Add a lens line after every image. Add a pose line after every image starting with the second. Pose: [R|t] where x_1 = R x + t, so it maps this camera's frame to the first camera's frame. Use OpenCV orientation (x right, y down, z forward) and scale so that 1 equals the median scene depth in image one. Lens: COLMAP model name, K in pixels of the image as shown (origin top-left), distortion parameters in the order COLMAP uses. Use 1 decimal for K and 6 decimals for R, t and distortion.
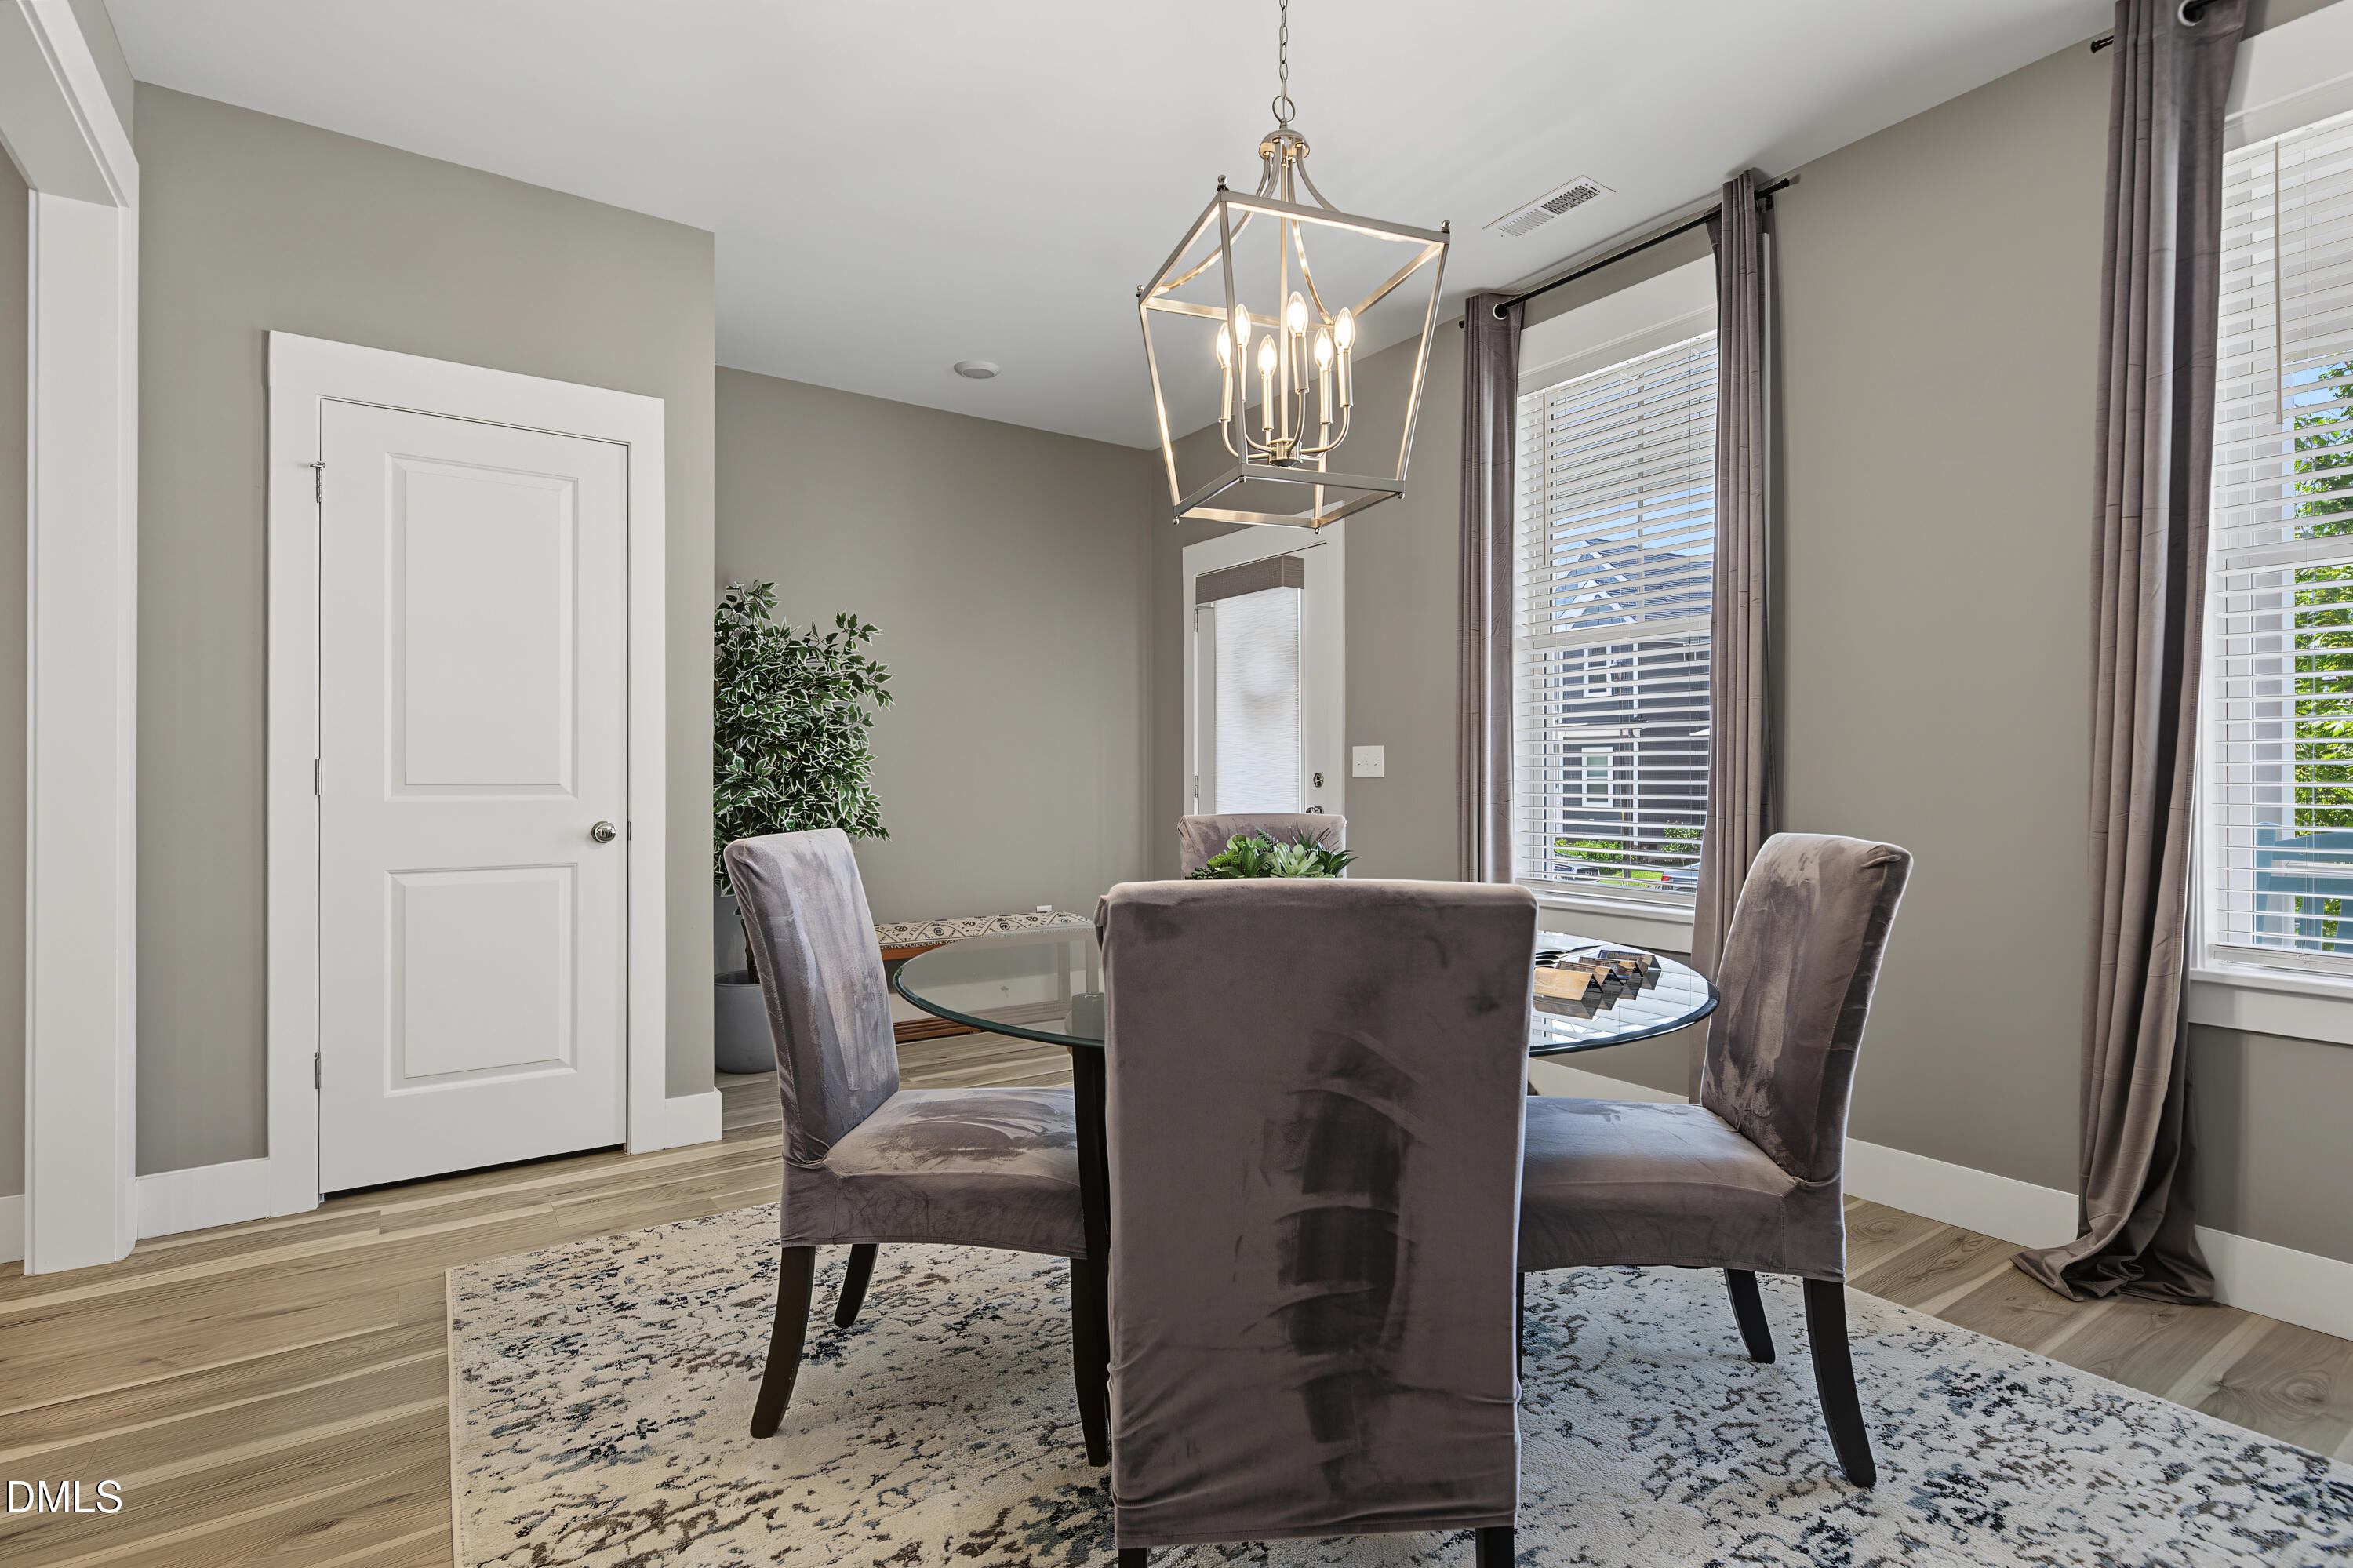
lens RADIAL K [[1121.2, 0, 1183.8], [0, 1121.2, 772.5], [0, 0, 1]] dist [0.001973, -0.000050]
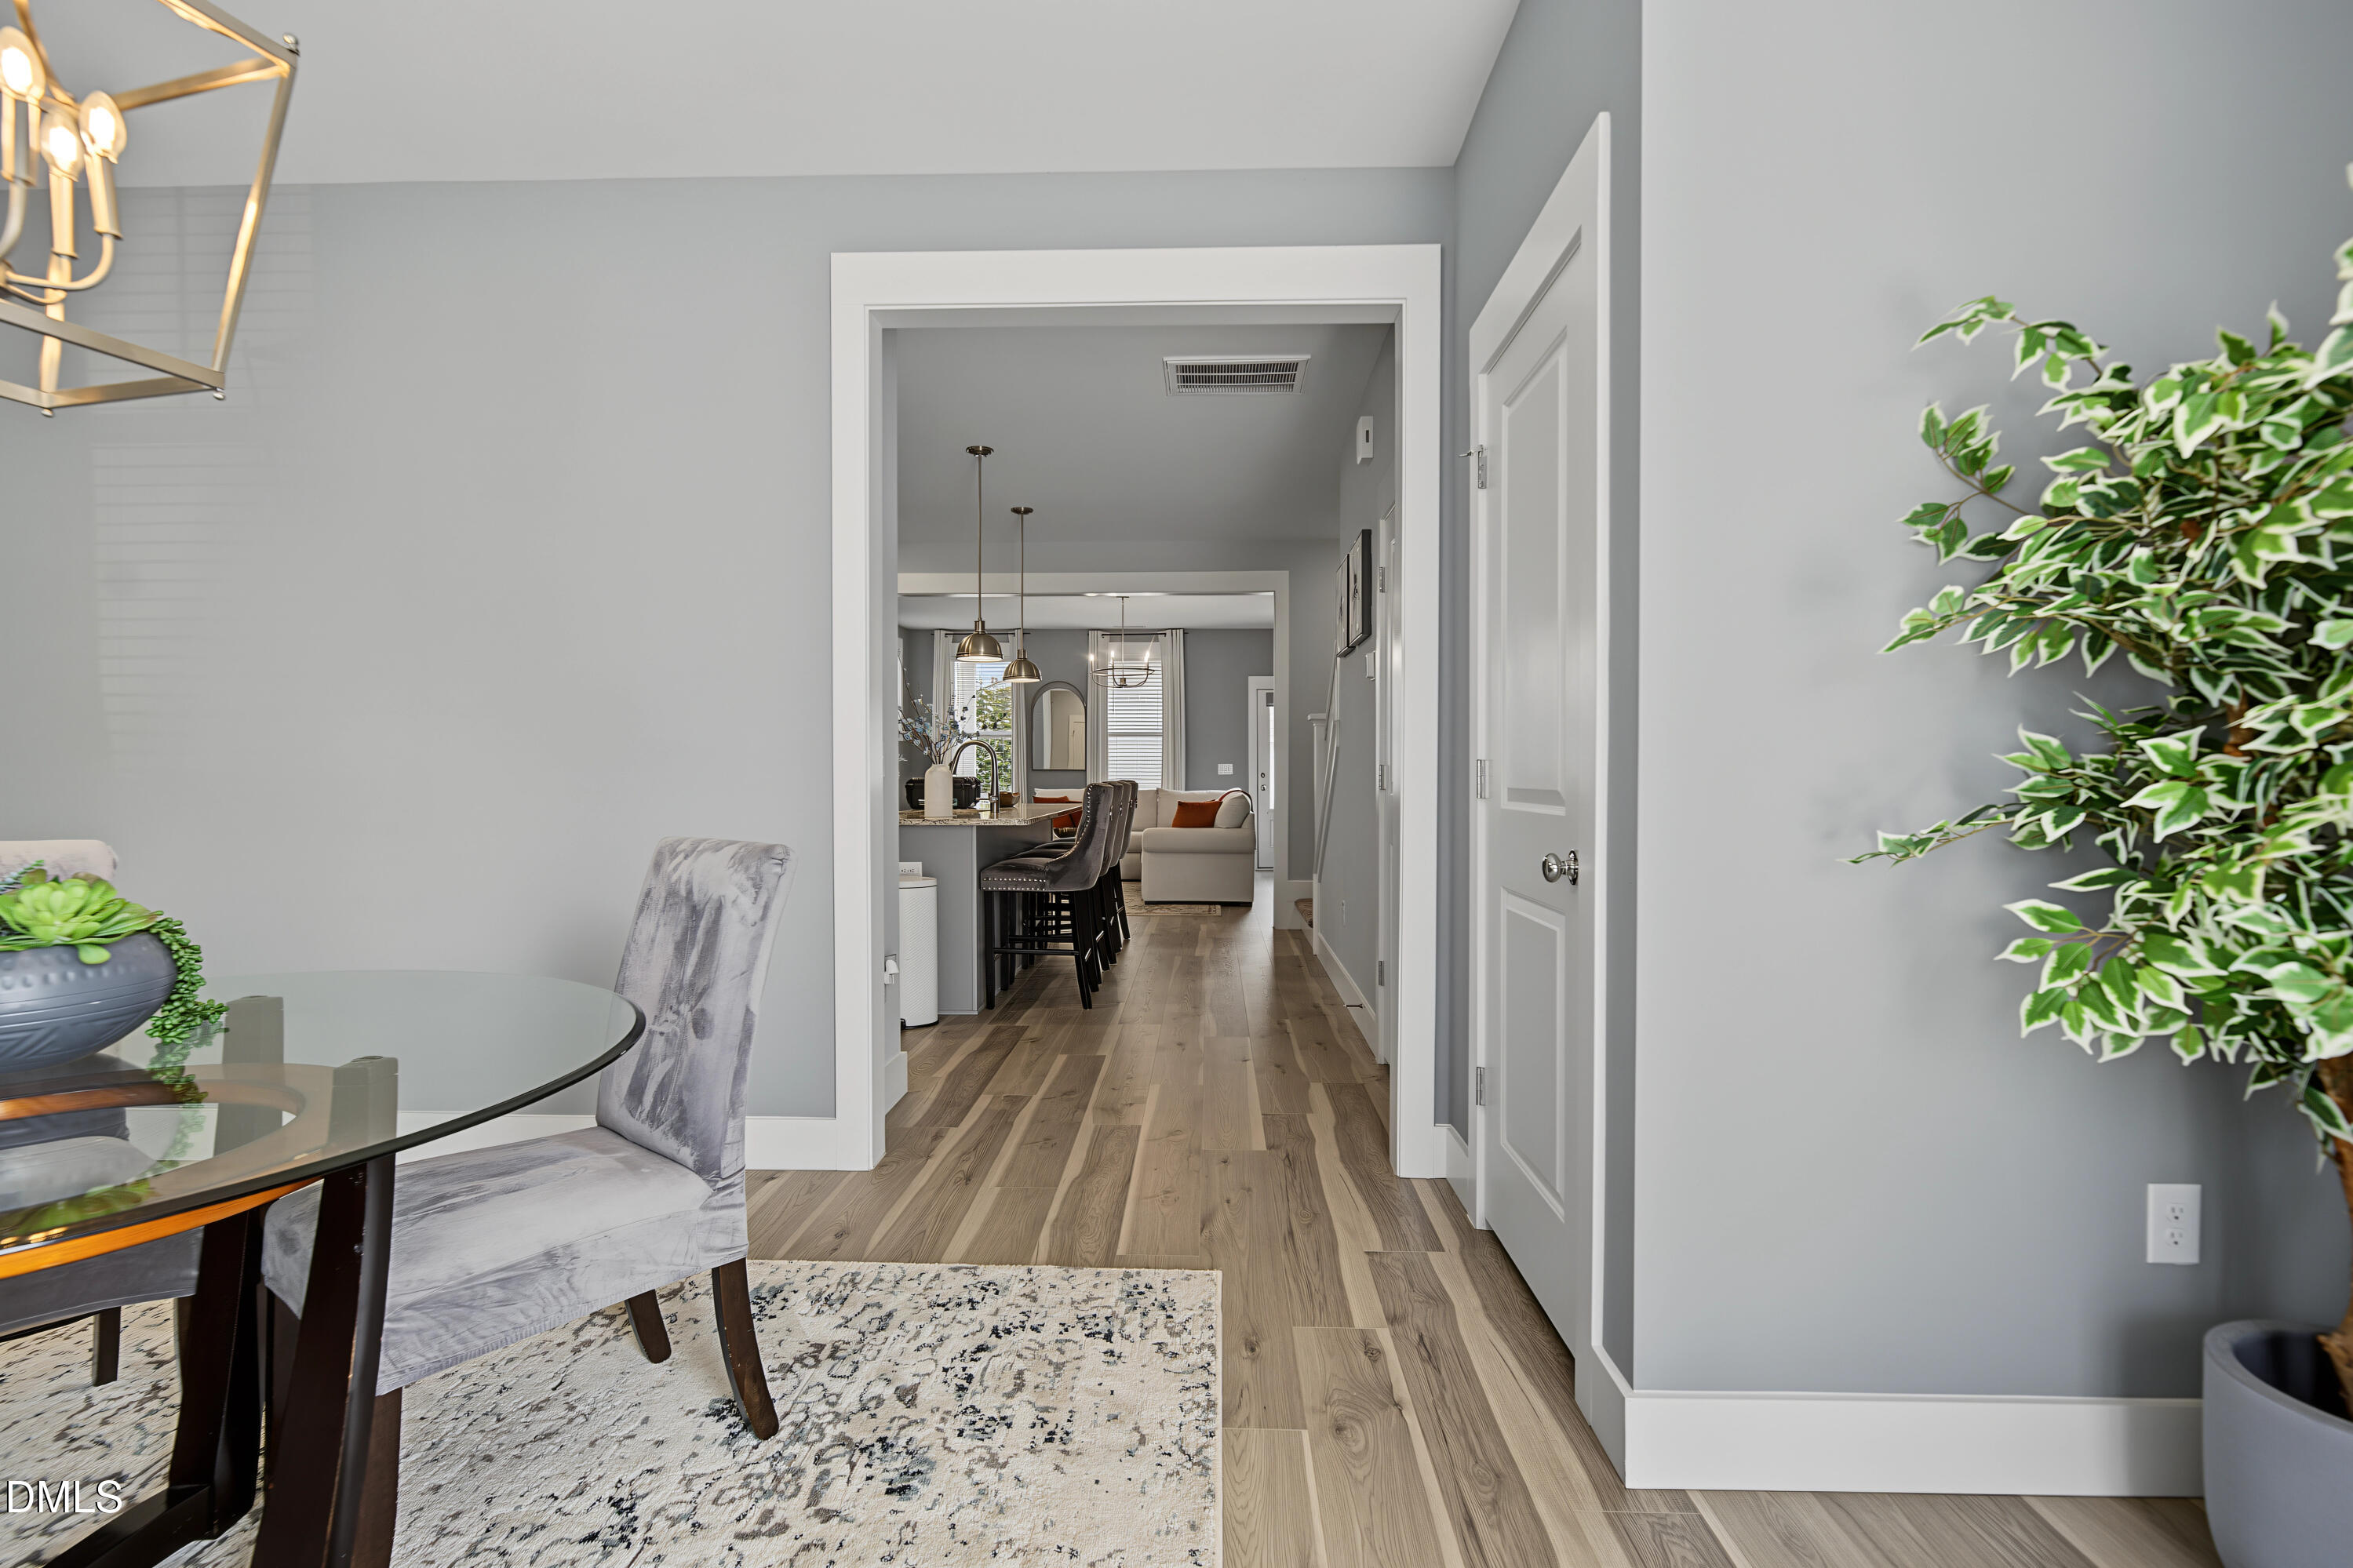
lens RADIAL K [[1121.1, 0, 1183.8], [0, 1121.1, 772.5], [0, 0, 1]] dist [0.001973, -0.000050]
pose [[-0.591943, 0.001632, -0.805978, 0.185742], [-0.000129, 0.999998, 0.002119, -0.004010], [0.805980, 0.001359, -0.591942, 1.738297]]
